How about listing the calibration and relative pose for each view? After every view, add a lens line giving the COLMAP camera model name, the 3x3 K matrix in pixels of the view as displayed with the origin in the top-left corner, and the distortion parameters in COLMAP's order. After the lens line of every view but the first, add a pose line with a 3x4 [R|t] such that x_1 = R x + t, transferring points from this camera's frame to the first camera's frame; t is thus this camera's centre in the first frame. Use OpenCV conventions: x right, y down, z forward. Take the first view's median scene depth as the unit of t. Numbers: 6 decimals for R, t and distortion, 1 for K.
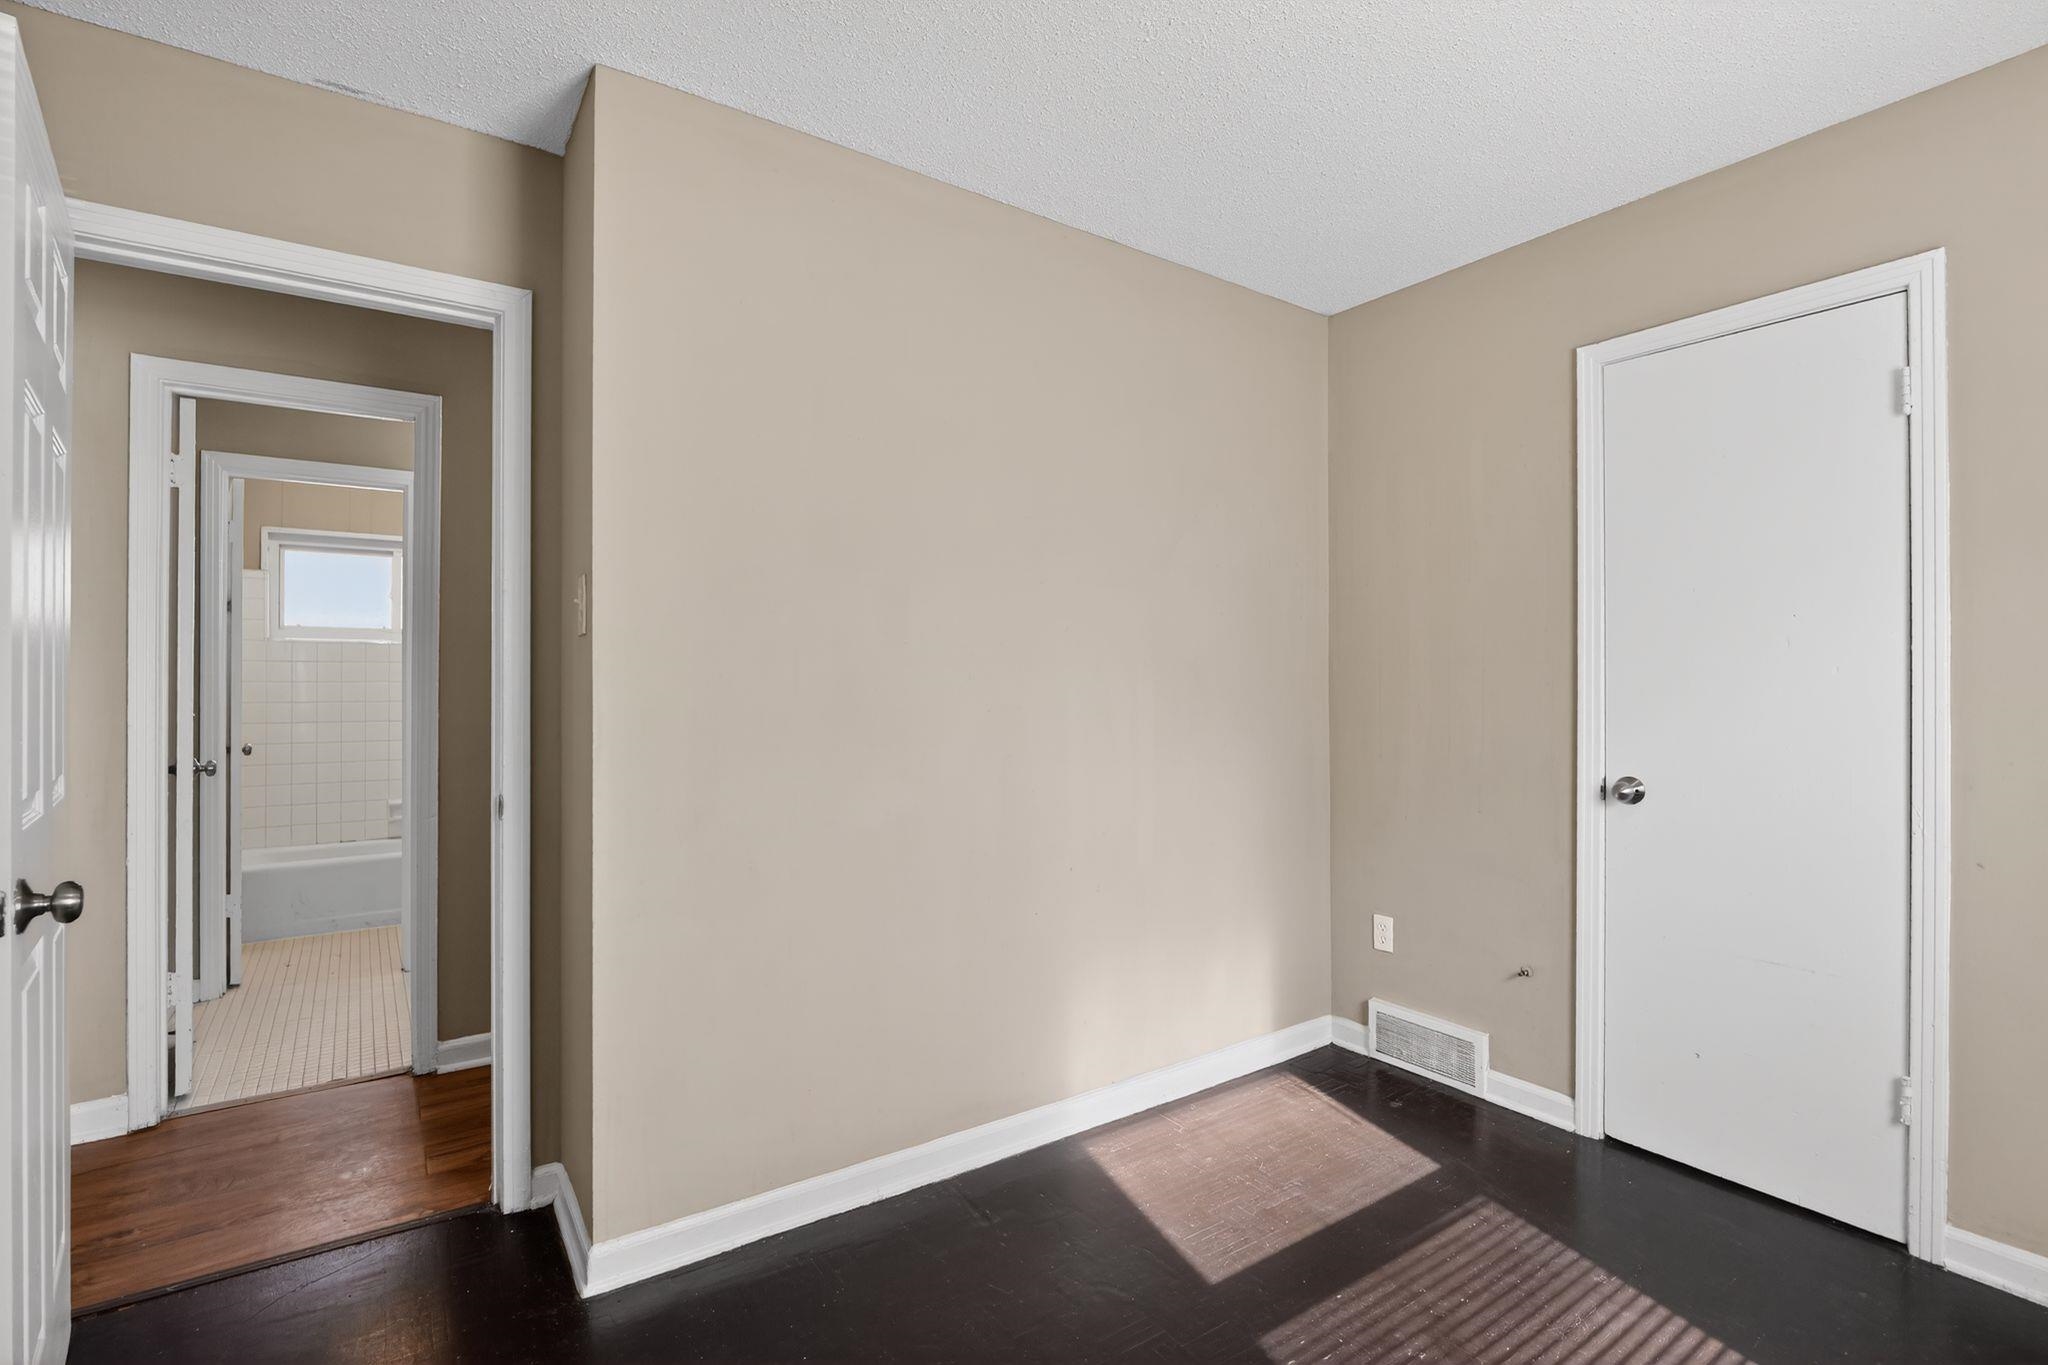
lens RADIAL K [[935.3, 0, 1022.0], [0, 935.3, 674.1], [0, 0, 1]] dist [-0.015755, 0.001765]
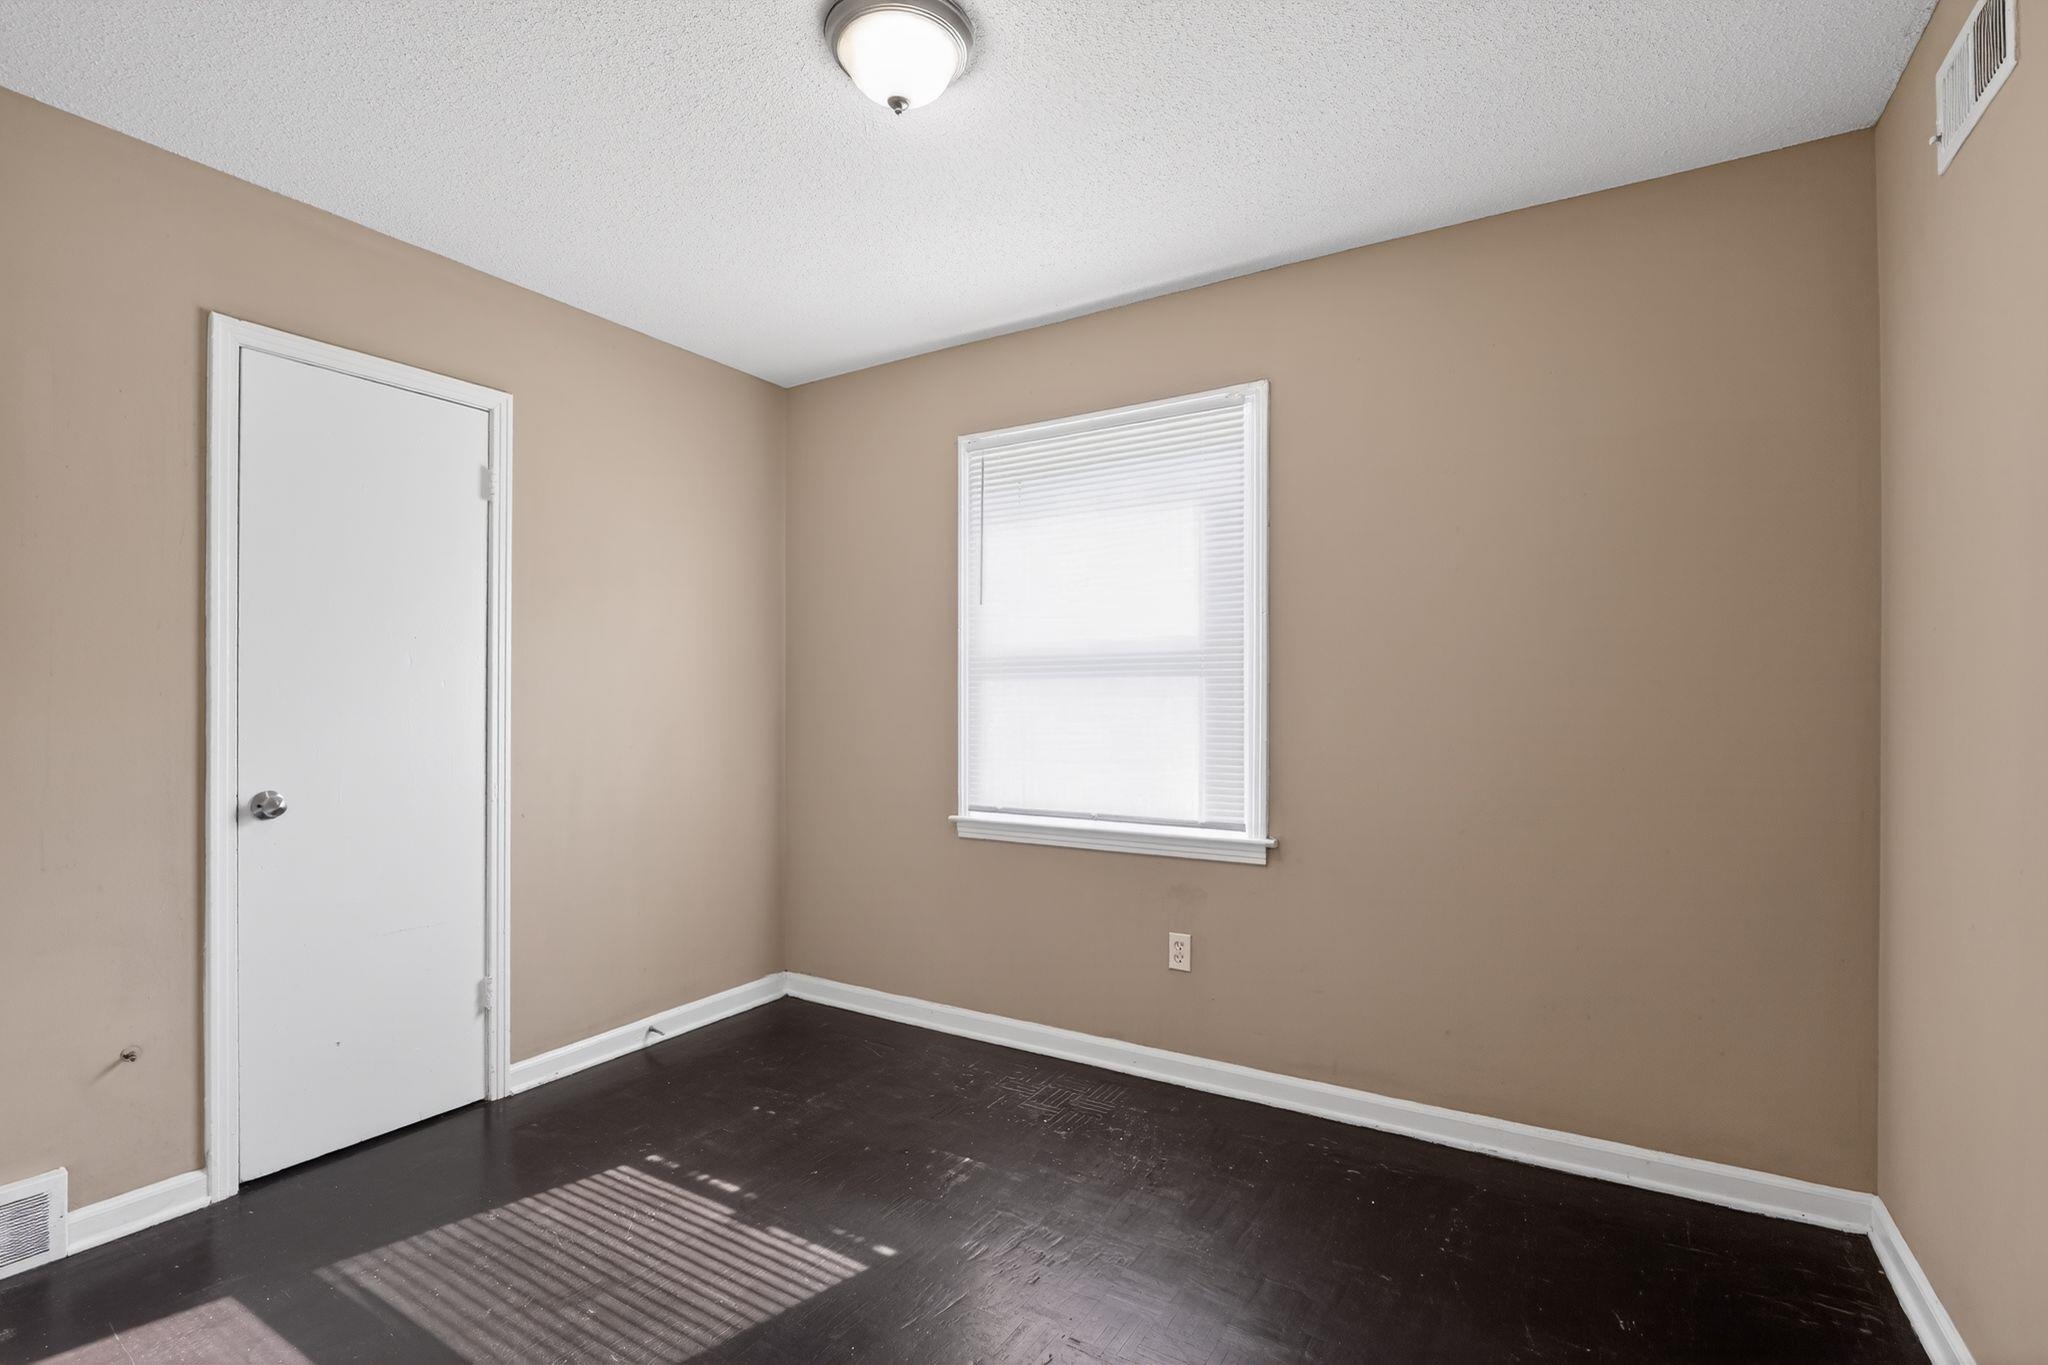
lens RADIAL K [[935.3, 0, 1006.2], [0, 935.3, 702.3], [0, 0, 1]] dist [-0.015755, 0.001765]
pose [[-0.388788, -0.005775, 0.921309, -0.612819], [-0.011329, 0.999935, 0.001486, 0.009750], [-0.921258, -0.009860, -0.388828, 0.792871]]
